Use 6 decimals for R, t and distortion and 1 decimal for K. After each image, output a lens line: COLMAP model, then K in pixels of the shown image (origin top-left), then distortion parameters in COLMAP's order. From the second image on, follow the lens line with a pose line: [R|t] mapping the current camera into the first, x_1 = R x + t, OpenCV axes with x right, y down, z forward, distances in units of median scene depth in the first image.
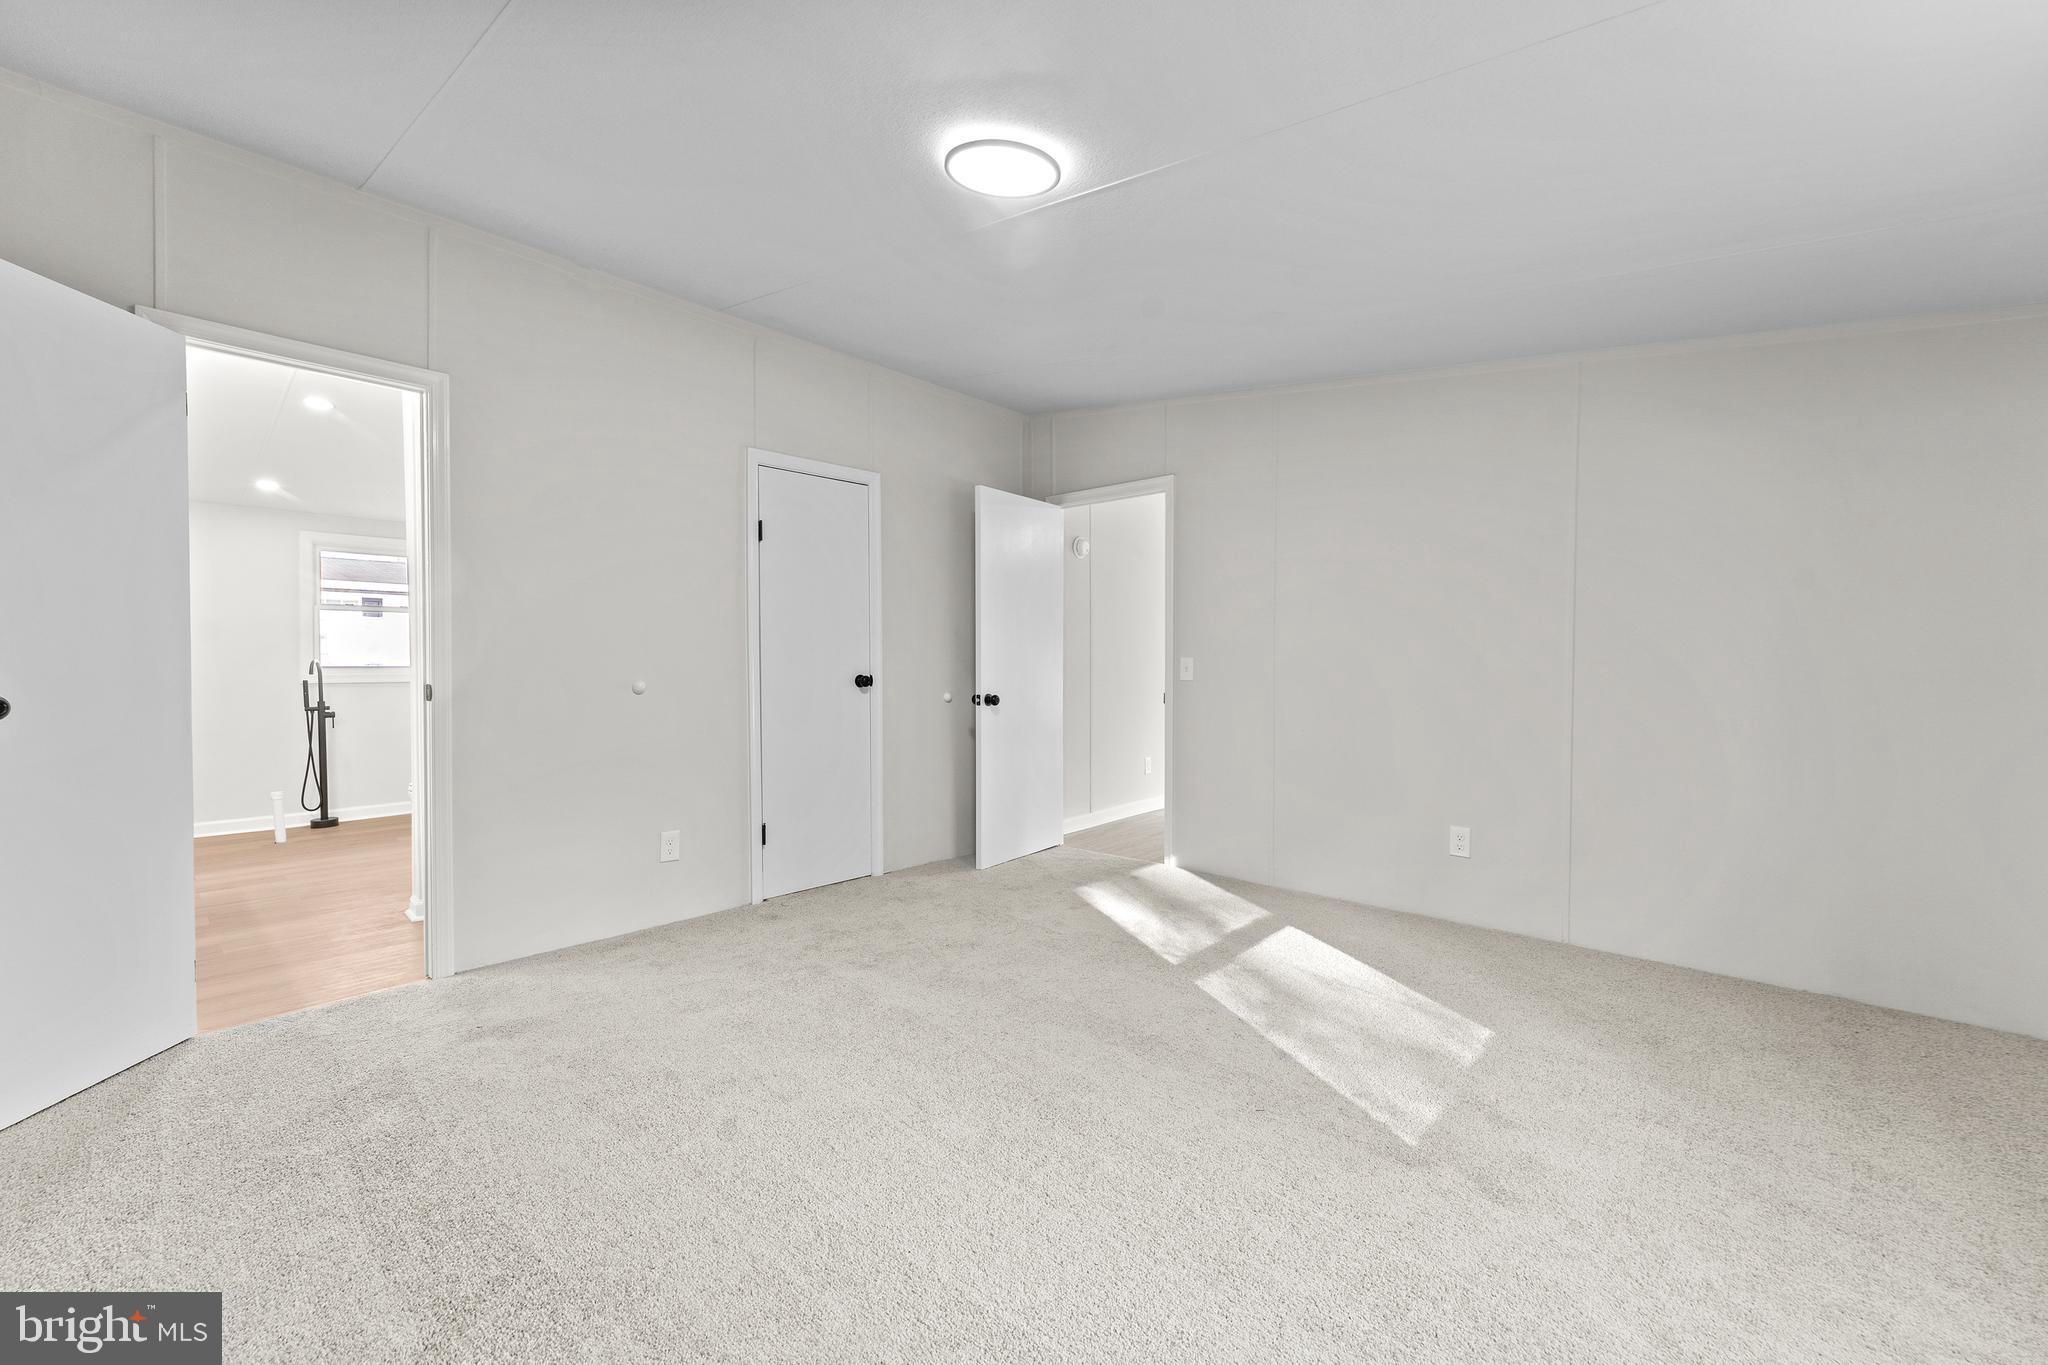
lens RADIAL K [[841.9, 0, 1009.9], [0, 841.9, 671.3], [0, 0, 1]] dist [-0.003197, 0.000517]
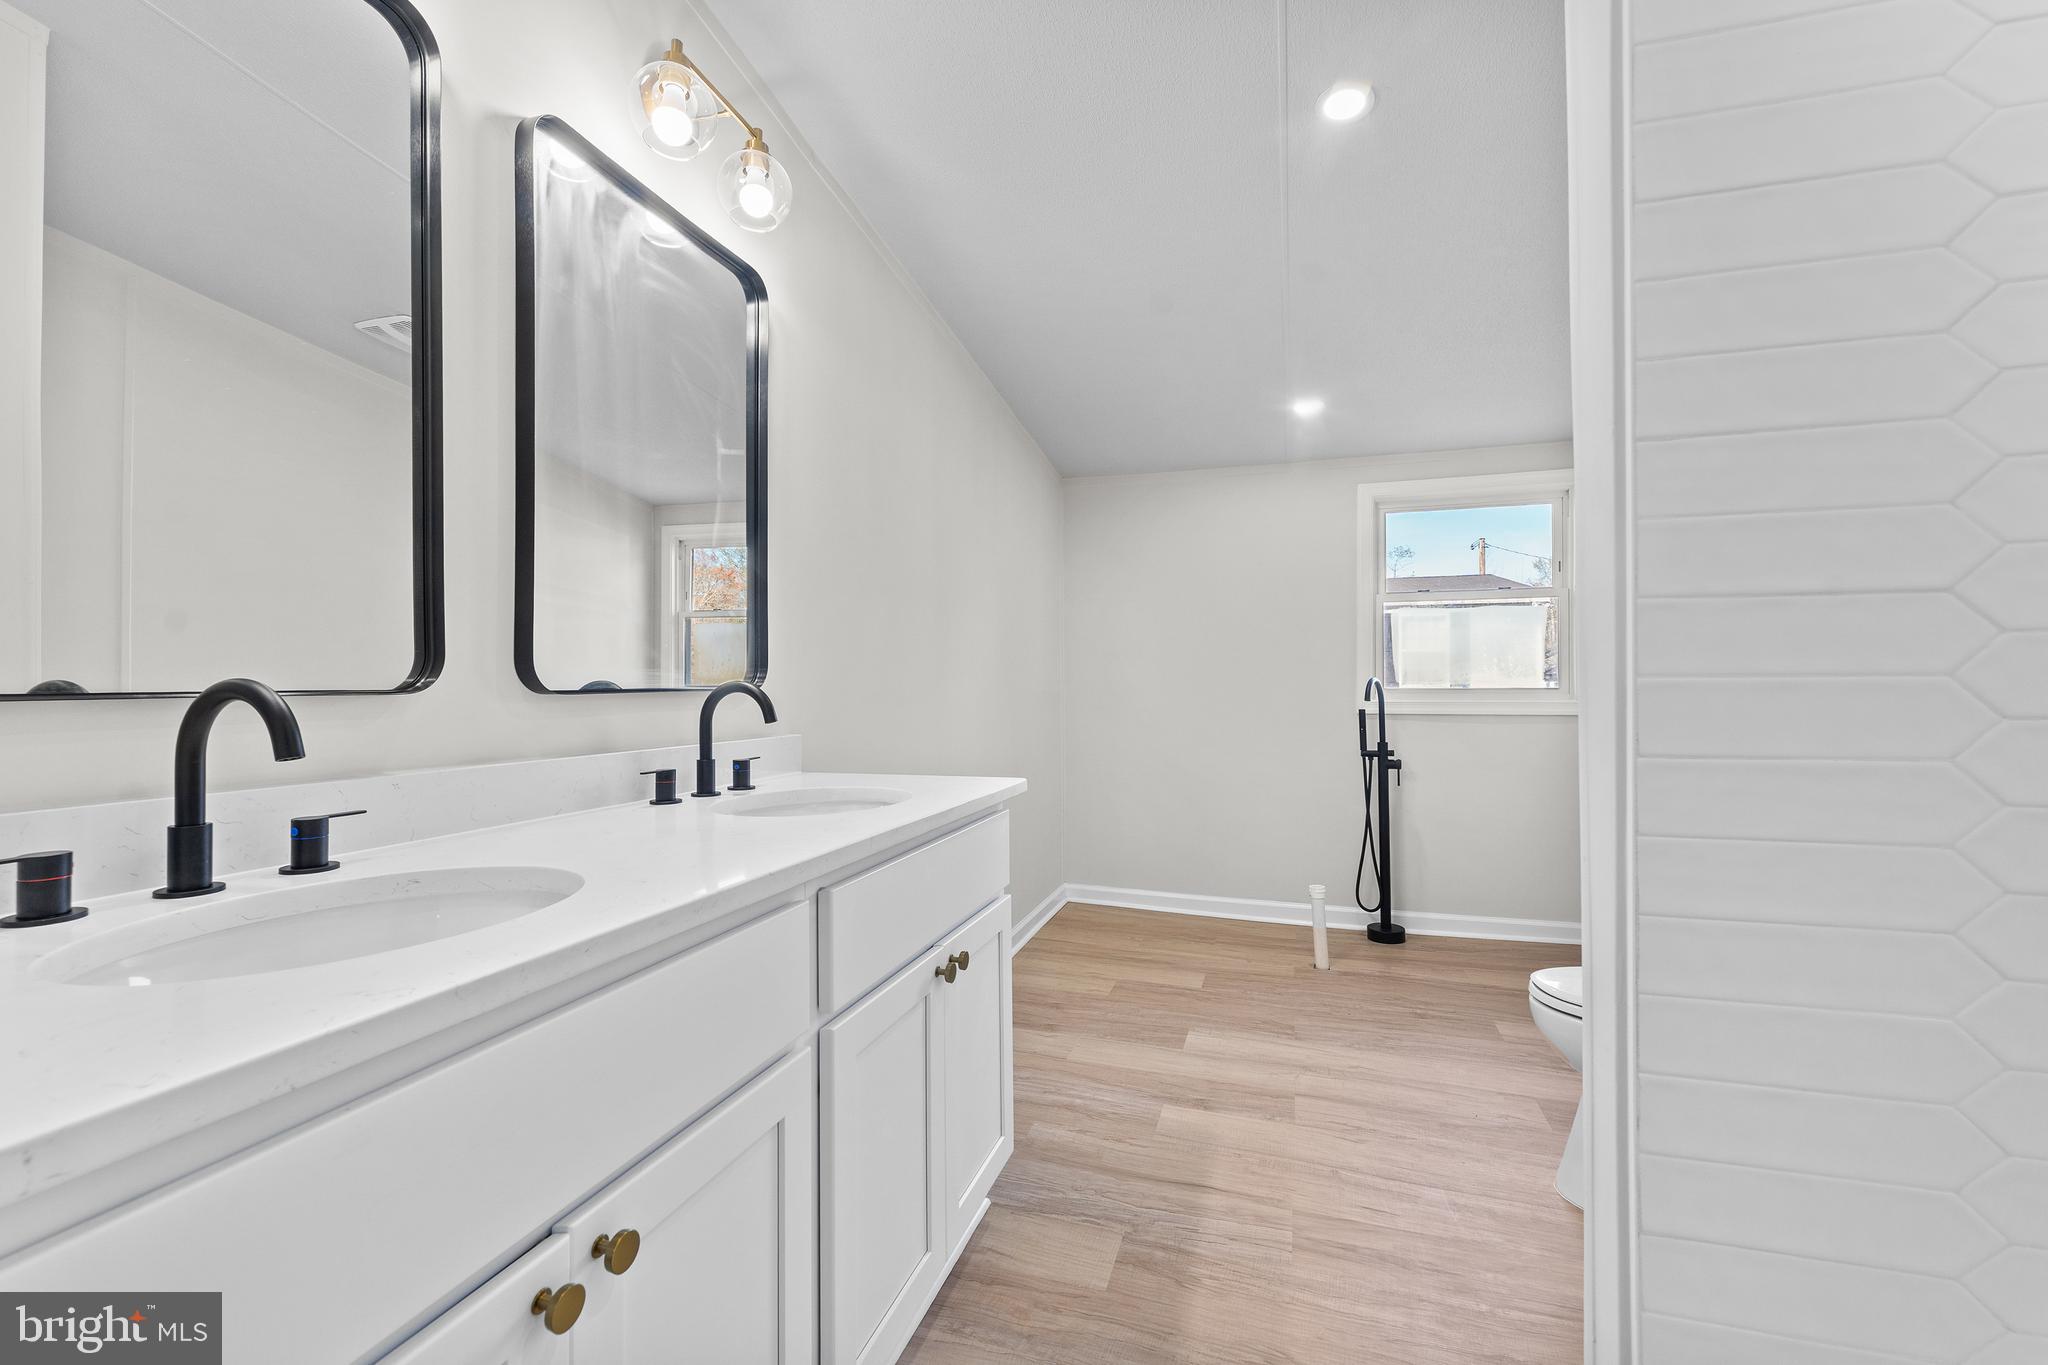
lens RADIAL K [[841.9, 0, 1021.0], [0, 841.9, 682.3], [0, 0, 1]] dist [-0.003197, 0.000517]
pose [[0.449706, 0.000576, -0.893176, -0.375596], [-0.010398, 0.999935, -0.004590, -0.003644], [0.893116, 0.011351, 0.449683, 0.470572]]
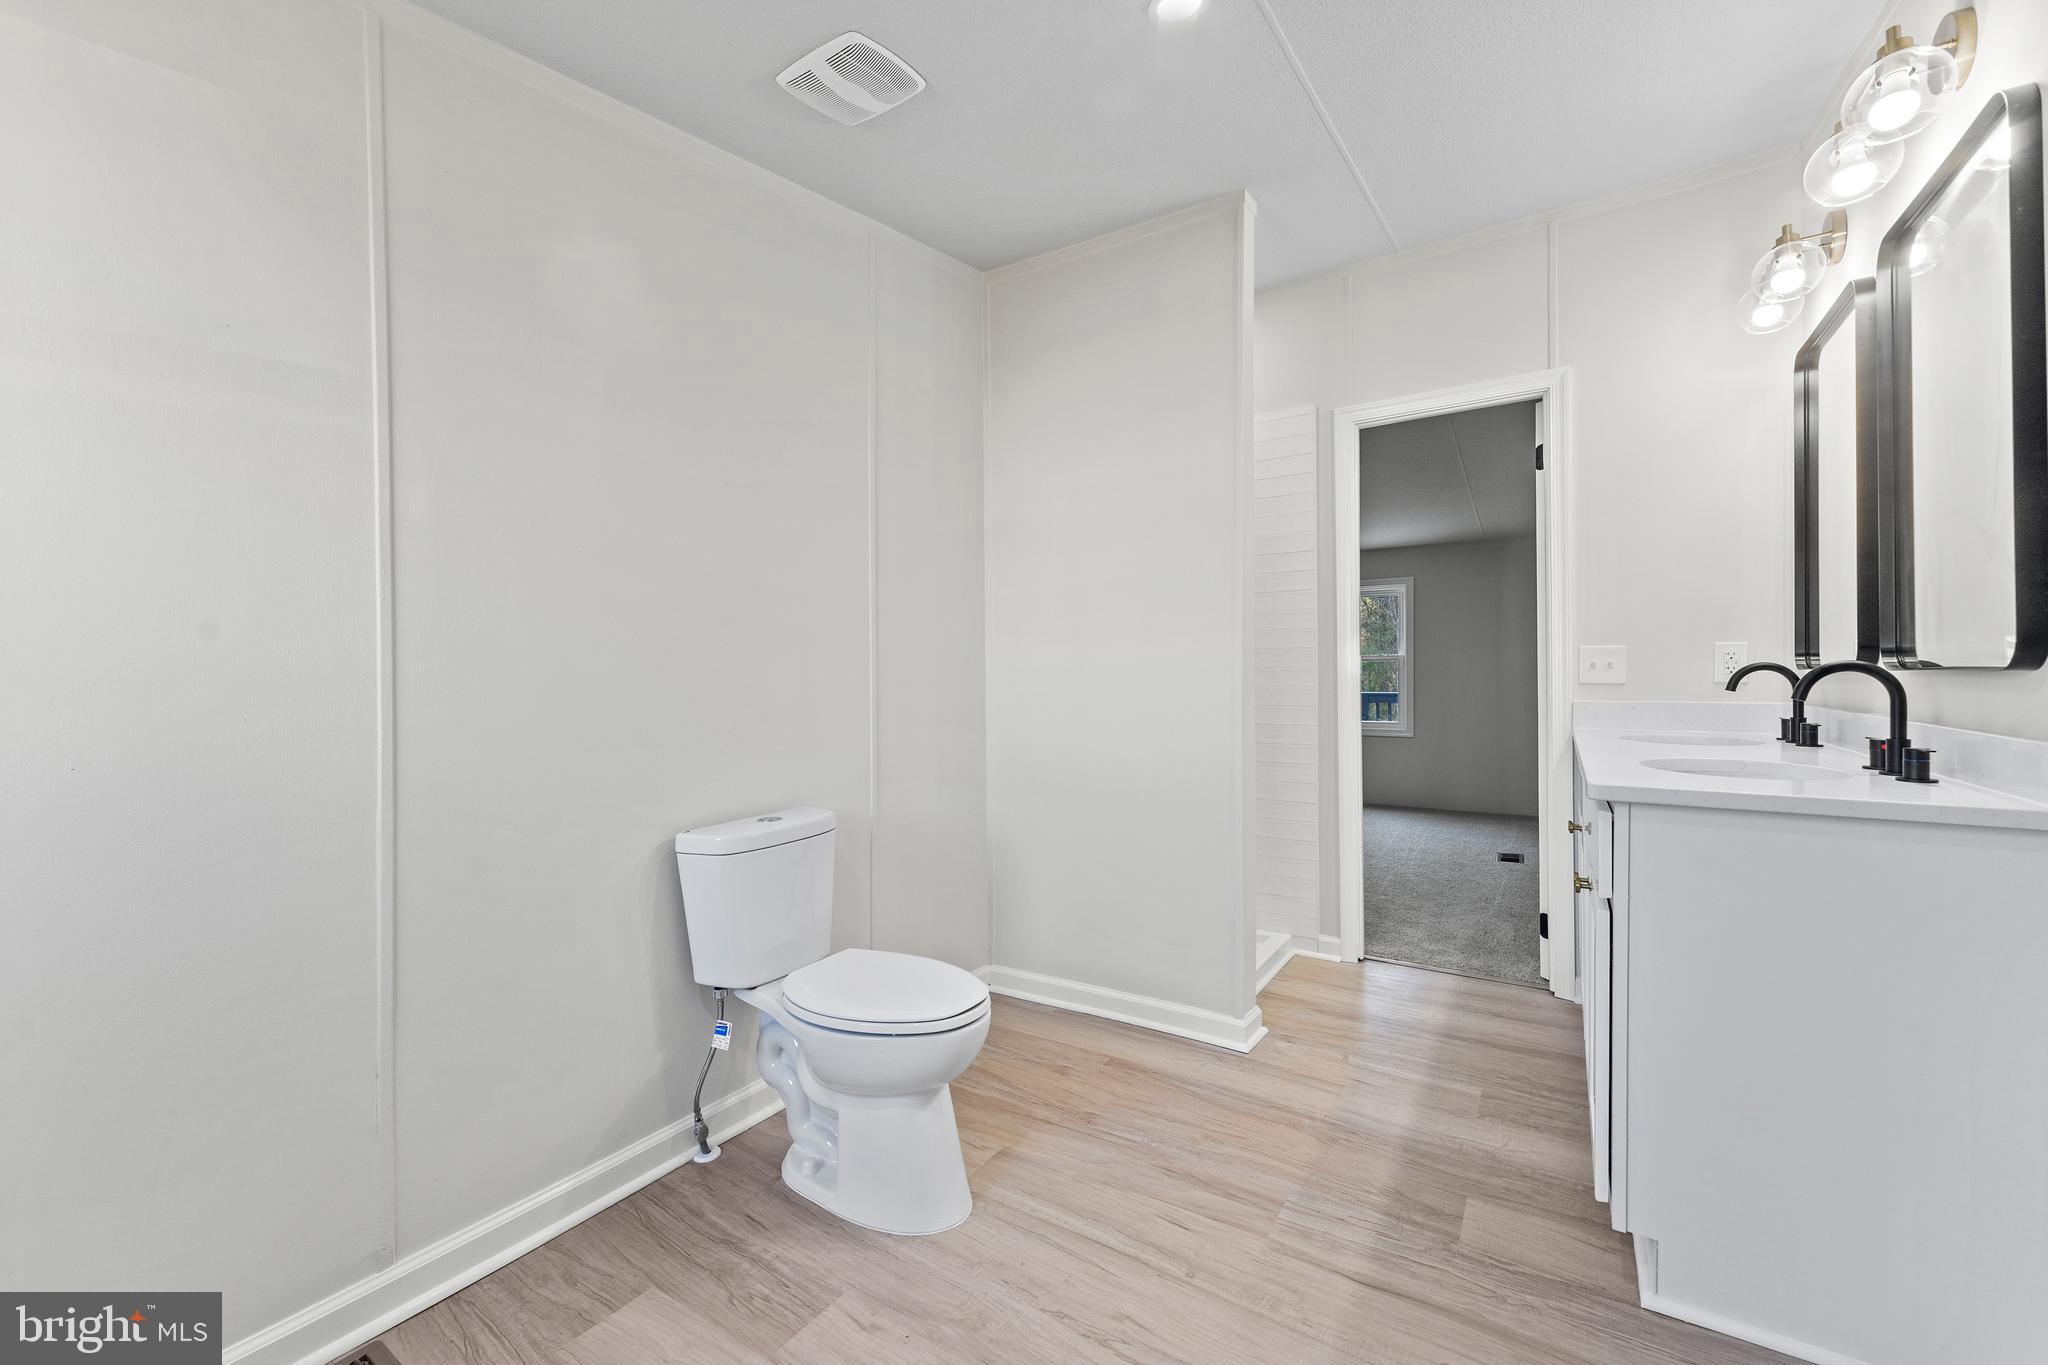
lens RADIAL K [[841.9, 0, 1015.4], [0, 841.9, 678.2], [0, 0, 1]] dist [-0.003197, 0.000517]
pose [[-0.201840, 0.001187, 0.979418, -0.913541], [0.019237, 0.999811, 0.002753, -0.010120], [-0.979230, 0.019396, -0.201824, 0.869830]]
